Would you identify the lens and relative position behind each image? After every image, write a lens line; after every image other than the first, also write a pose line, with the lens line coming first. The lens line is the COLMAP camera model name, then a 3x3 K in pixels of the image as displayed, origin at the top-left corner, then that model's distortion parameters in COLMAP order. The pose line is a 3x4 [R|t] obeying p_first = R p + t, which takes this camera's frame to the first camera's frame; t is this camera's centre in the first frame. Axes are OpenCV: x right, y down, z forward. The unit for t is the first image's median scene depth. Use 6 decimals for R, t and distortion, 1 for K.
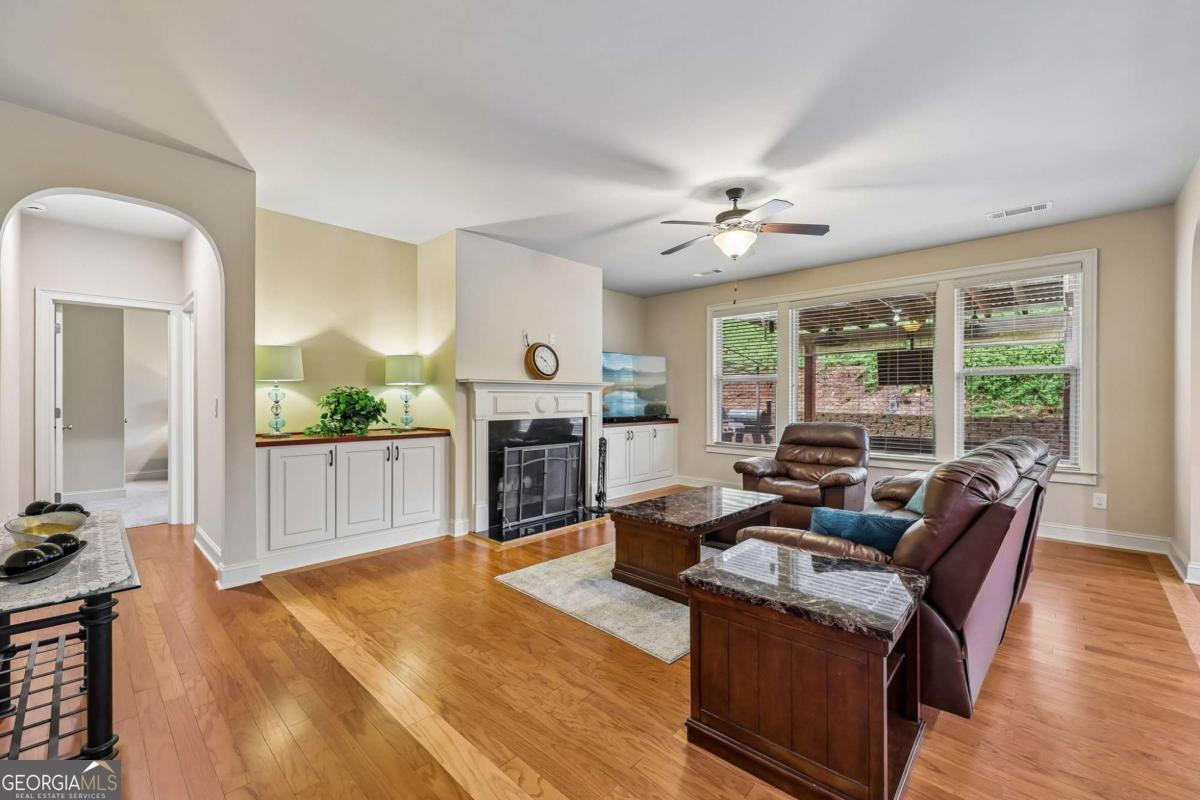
lens RADIAL K [[497.8, 0, 600.0], [0, 497.8, 400.0], [0, 0, 1]] dist [0.006154, 0.000453]
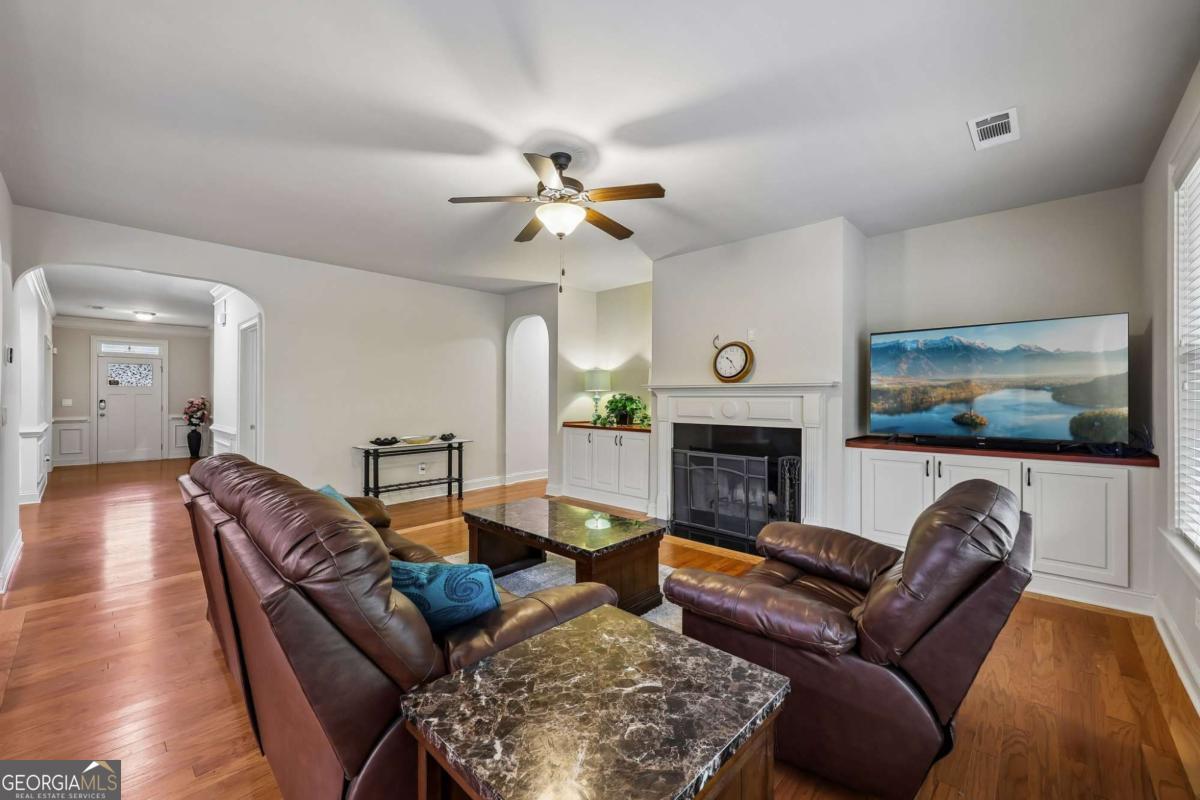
lens RADIAL K [[486.6, 0, 600.0], [0, 486.6, 400.0], [0, 0, 1]] dist [-0.001006, 0.000093]
pose [[0.021204, -0.001079, -0.999775, 0.824241], [-0.001577, 0.999998, -0.001113, -0.008002], [0.999774, 0.001600, 0.021202, 0.794315]]
